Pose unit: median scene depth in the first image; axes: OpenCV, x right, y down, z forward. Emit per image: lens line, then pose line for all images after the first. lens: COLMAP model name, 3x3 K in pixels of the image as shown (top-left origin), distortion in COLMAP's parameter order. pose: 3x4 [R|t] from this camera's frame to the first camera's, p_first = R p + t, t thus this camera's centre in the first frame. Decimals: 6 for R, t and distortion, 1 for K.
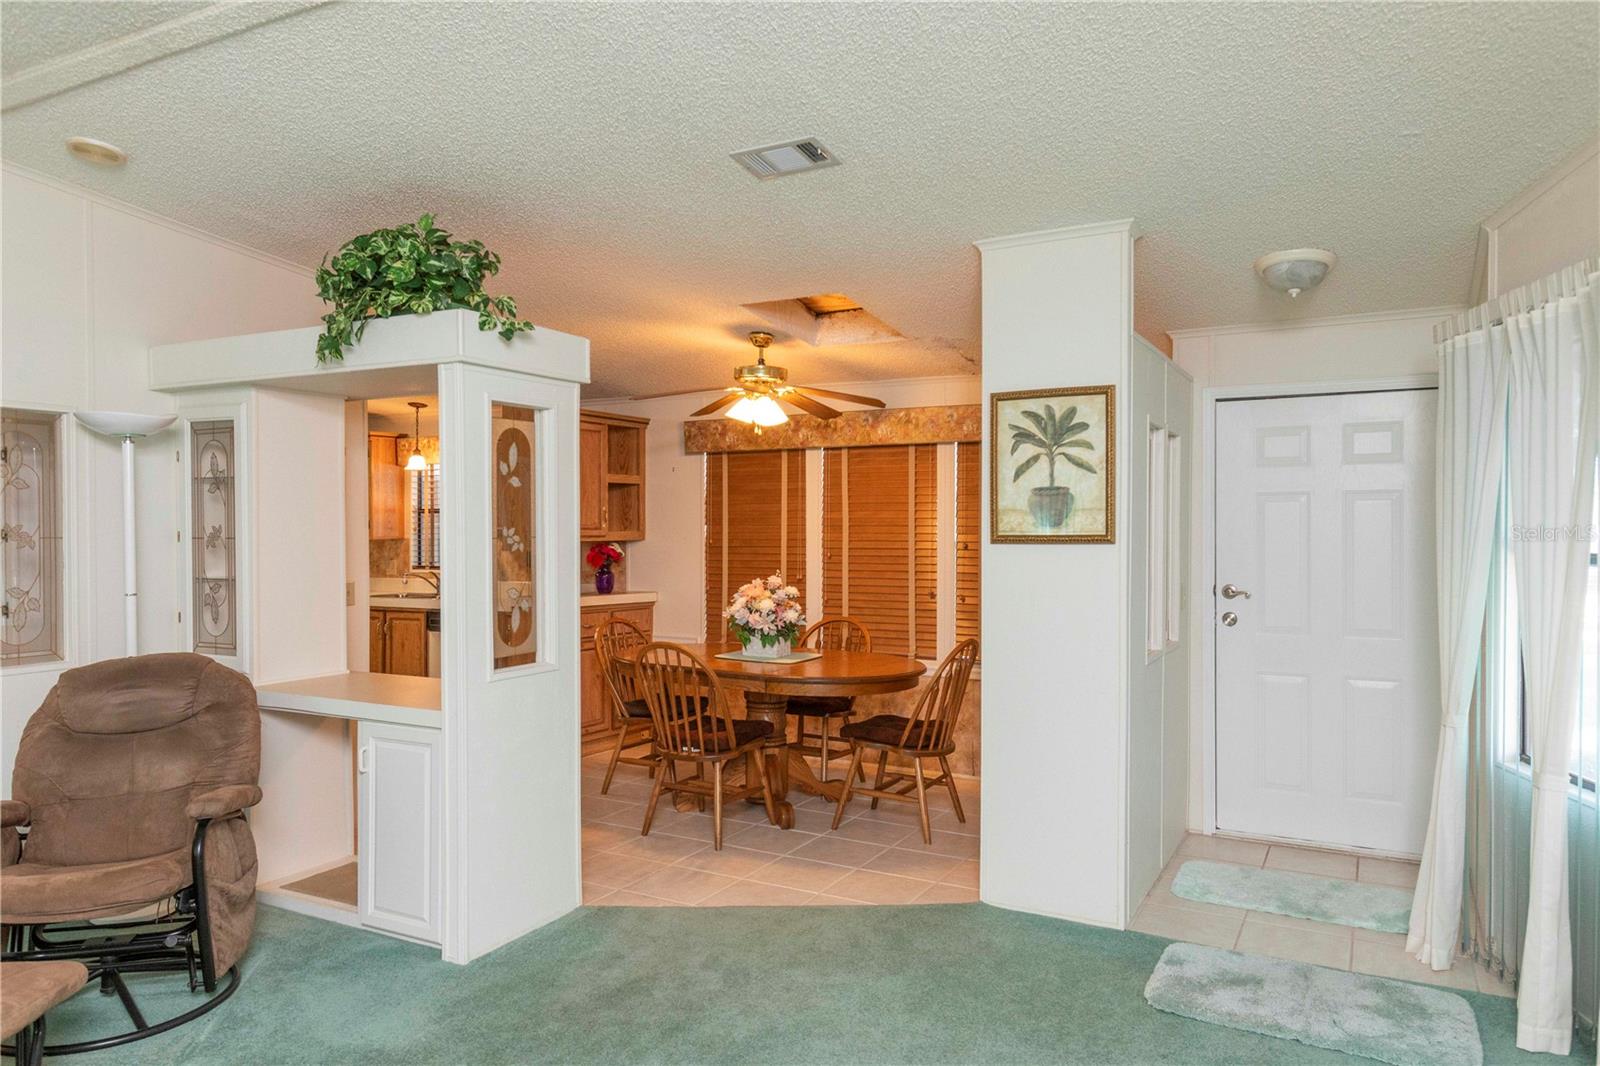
lens RADIAL K [[1081.9, 0, 800.1], [0, 1081.9, 533.9], [0, 0, 1]] dist [0.066016, 0.001669]
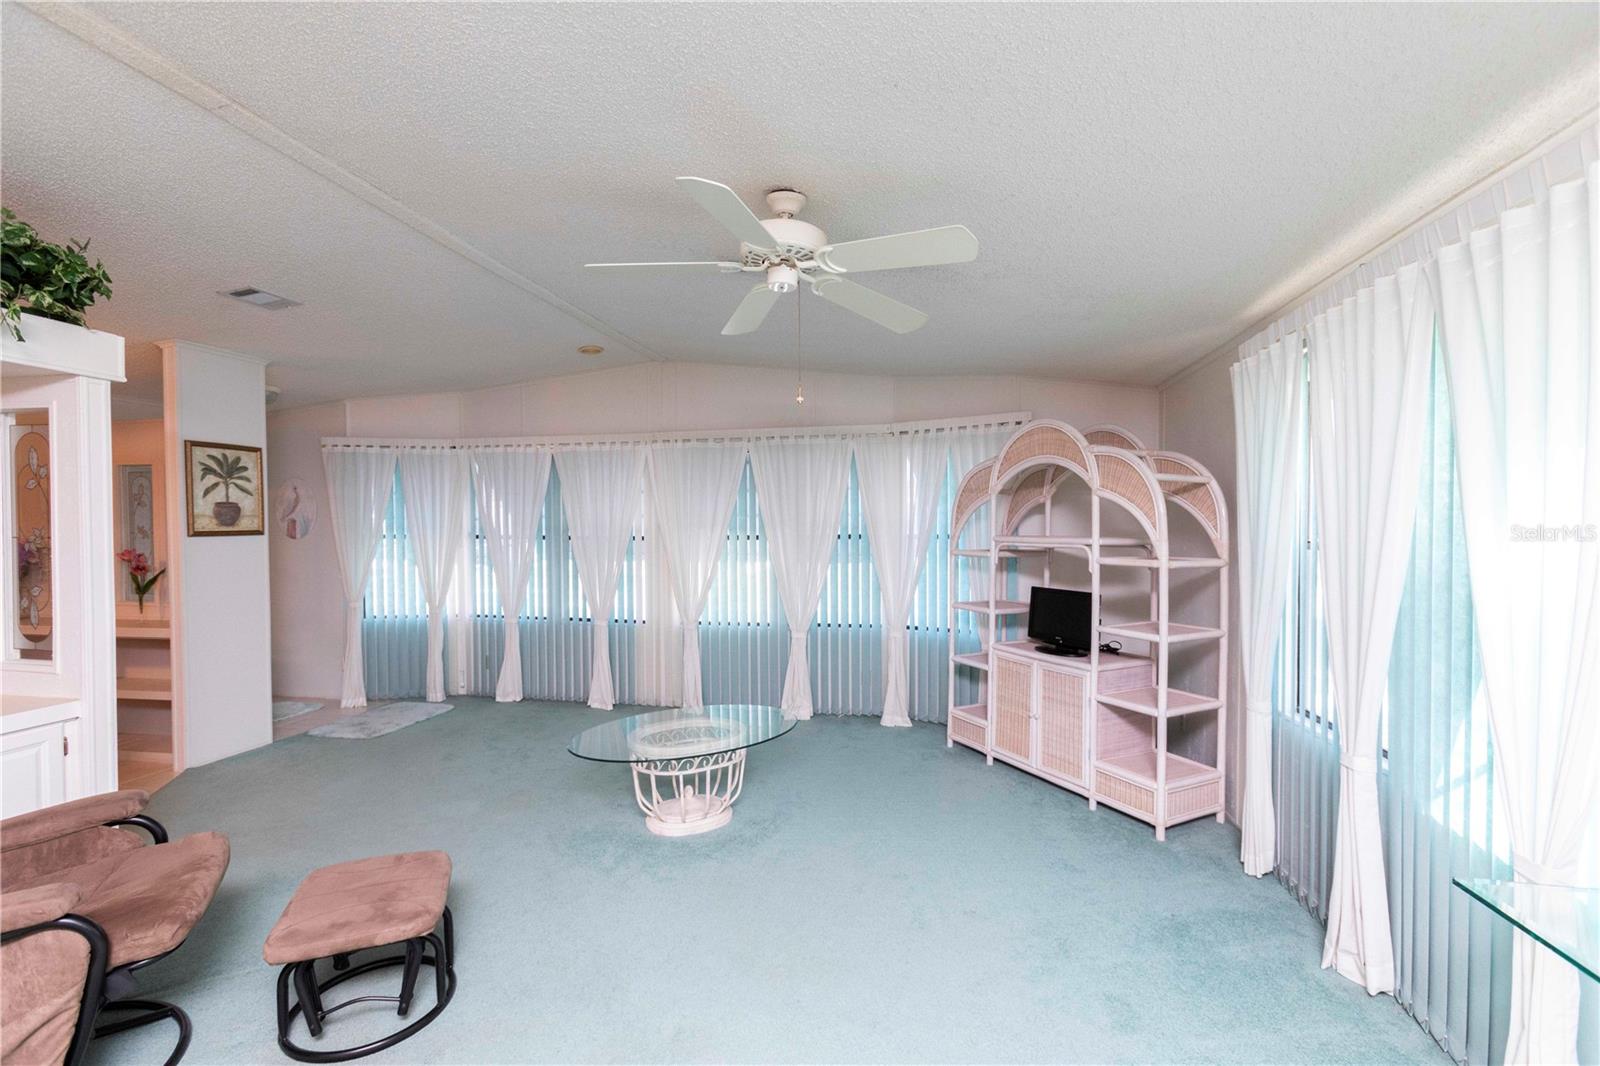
lens RADIAL K [[708.9, 0, 804.8], [0, 708.9, 545.4], [0, 0, 1]] dist [-0.004646, 0.006123]
pose [[-0.316754, -0.030321, 0.948023, -1.085694], [0.010900, 0.999307, 0.035604, -0.005751], [-0.948445, 0.021611, -0.316204, 0.495113]]
